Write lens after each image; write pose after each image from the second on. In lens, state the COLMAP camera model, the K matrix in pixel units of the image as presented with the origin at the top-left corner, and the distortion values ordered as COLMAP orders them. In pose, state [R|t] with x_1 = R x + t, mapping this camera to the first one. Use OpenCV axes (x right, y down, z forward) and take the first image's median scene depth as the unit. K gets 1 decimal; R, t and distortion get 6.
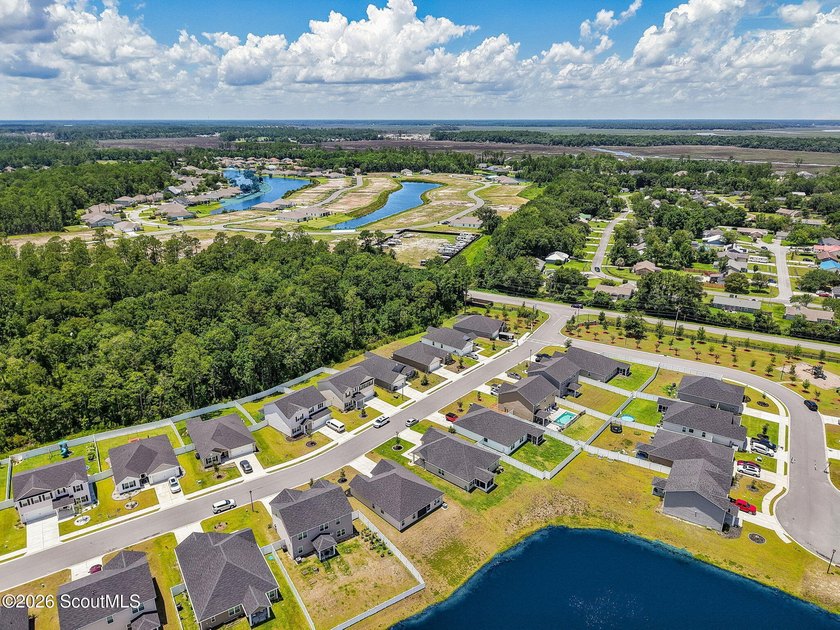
lens RADIAL K [[572.9, 0, 424.7], [0, 572.9, 290.9], [0, 0, 1]] dist [0.036701, -0.038191]
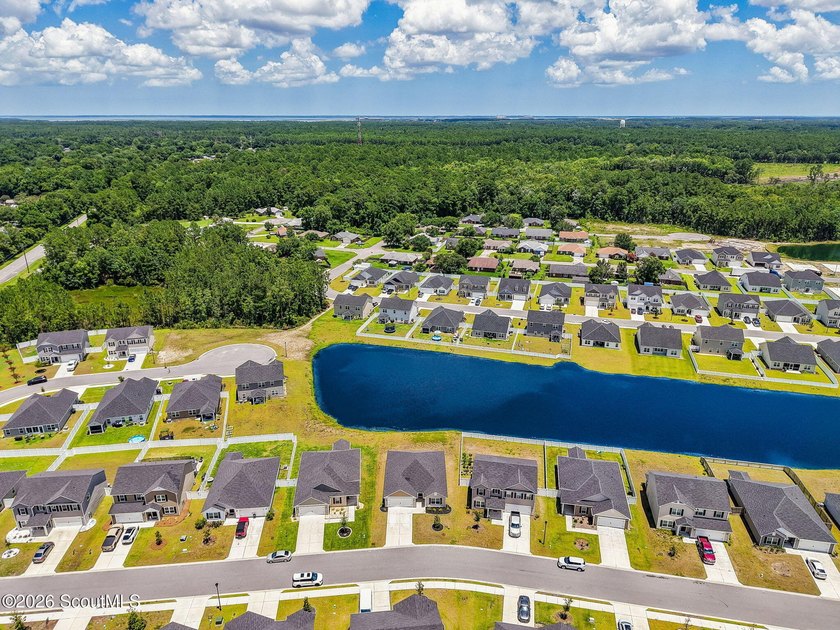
lens RADIAL K [[564.9, 0, 420.0], [0, 564.9, 315.0], [0, 0, 1]] dist [0.034460, -0.036587]
pose [[-0.722925, -0.230109, 0.651483, -0.474159], [0.197243, 0.834940, 0.513781, -0.293663], [-0.662174, 0.499925, -0.558211, 1.048542]]
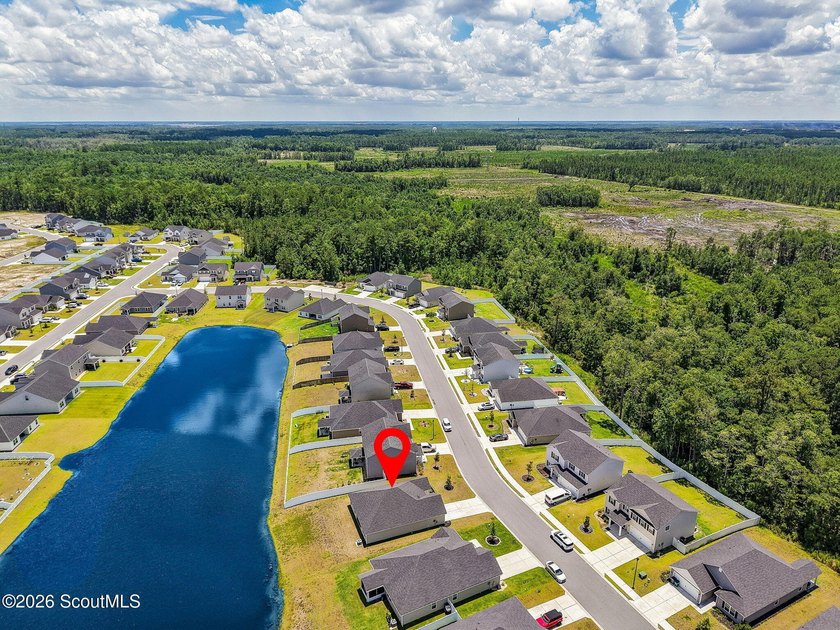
lens RADIAL K [[564.9, 0, 420.0], [0, 564.9, 315.0], [0, 0, 1]] dist [0.034460, -0.036587]
pose [[-0.384043, 0.304043, -0.871819, 0.484356], [-0.271604, 0.865250, 0.421395, -0.242145], [0.882463, 0.398624, -0.249714, 0.850792]]
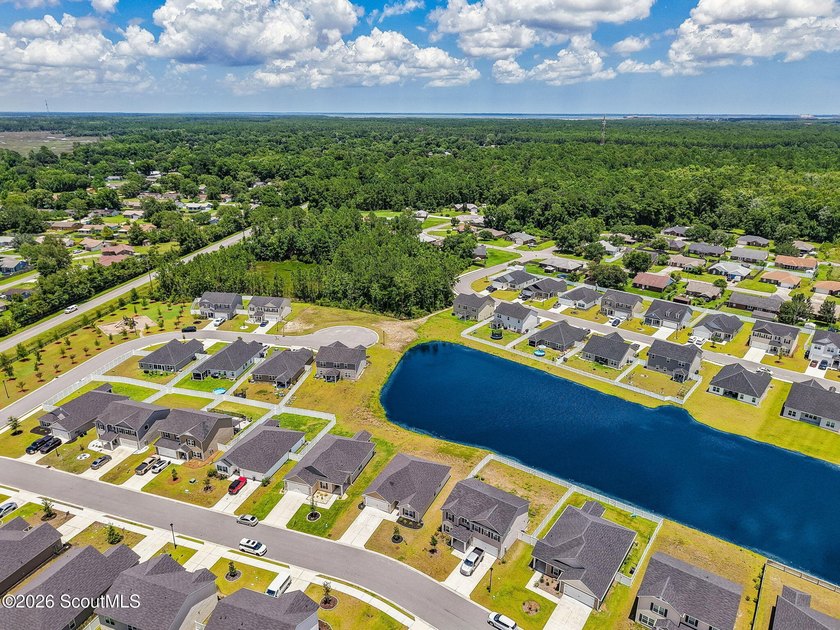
lens RADIAL K [[564.9, 0, 420.0], [0, 564.9, 315.0], [0, 0, 1]] dist [0.034460, -0.036587]
pose [[-0.363226, -0.315661, 0.876598, -0.608487], [0.261237, 0.868612, 0.421031, -0.227240], [-0.894327, 0.381930, -0.233041, 0.817661]]
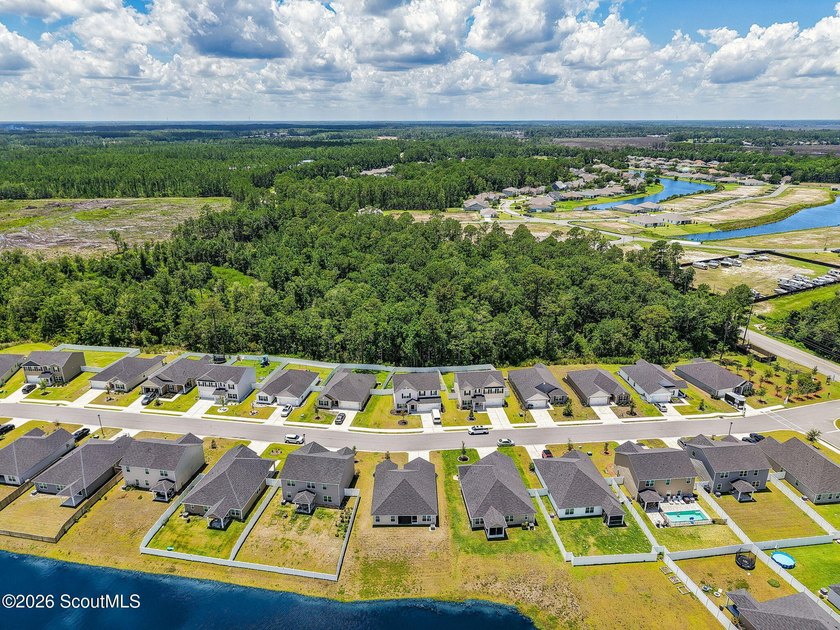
lens RADIAL K [[564.9, 0, 420.0], [0, 564.9, 315.0], [0, 0, 1]] dist [0.034460, -0.036587]
pose [[0.727344, 0.223662, -0.648804, 0.390701], [-0.196586, 0.973687, 0.115275, -0.042620], [0.657514, 0.043701, 0.752174, 0.210960]]
